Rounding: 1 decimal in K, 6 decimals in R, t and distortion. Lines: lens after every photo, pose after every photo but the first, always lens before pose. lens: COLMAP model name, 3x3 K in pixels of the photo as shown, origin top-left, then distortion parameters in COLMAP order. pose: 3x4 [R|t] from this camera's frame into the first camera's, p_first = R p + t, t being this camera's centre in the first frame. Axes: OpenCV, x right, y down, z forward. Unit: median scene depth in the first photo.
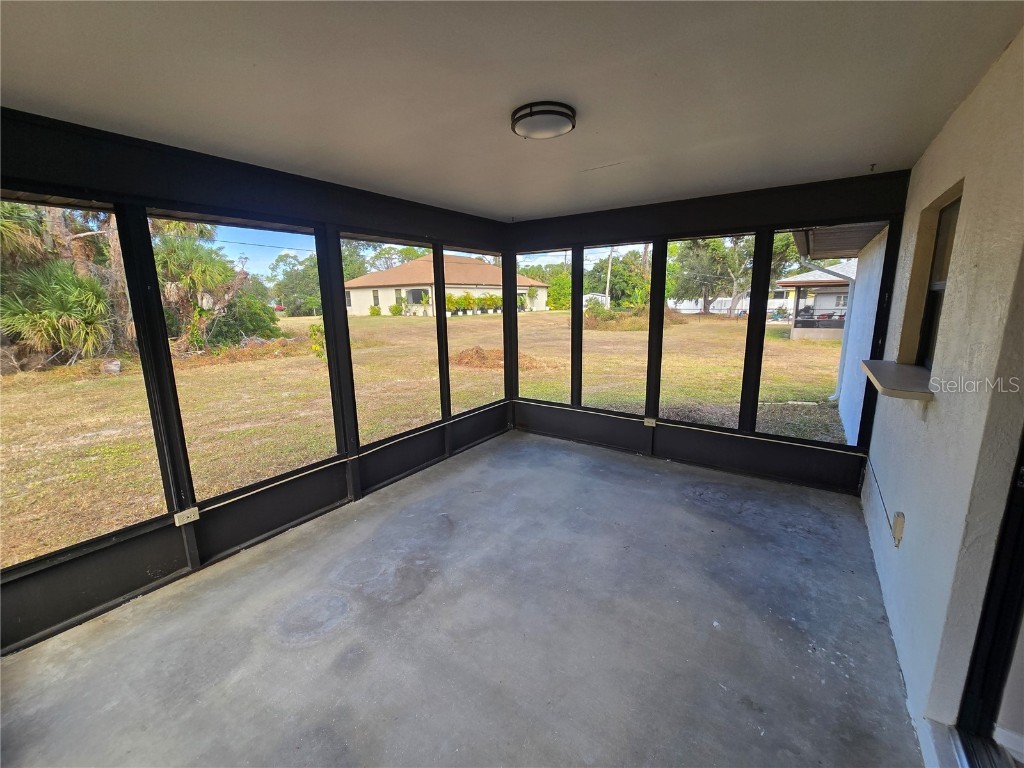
lens RADIAL K [[418.0, 0, 505.0], [0, 418.0, 385.3], [0, 0, 1]] dist [-0.000542, -0.000031]
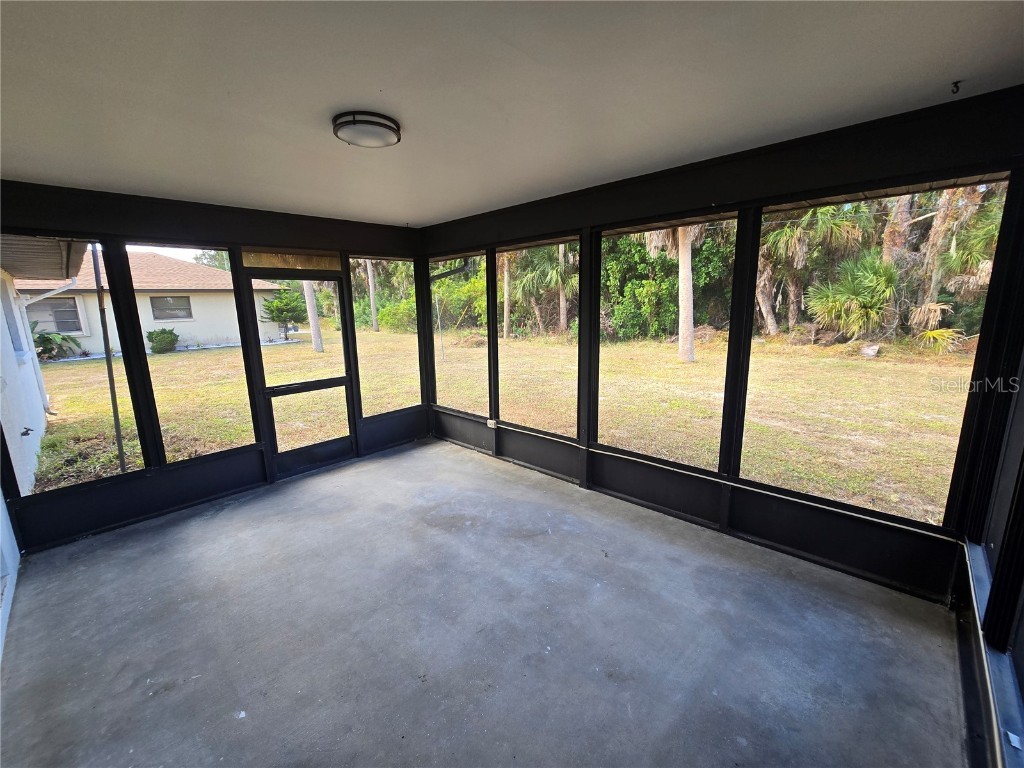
lens RADIAL K [[418.0, 0, 505.0], [0, 418.0, 385.3], [0, 0, 1]] dist [-0.000542, -0.000031]
pose [[-0.135561, 0.215709, -0.967002, 0.696818], [-0.170961, 0.956279, 0.237283, -0.206992], [0.975908, 0.197486, -0.092756, 0.931687]]
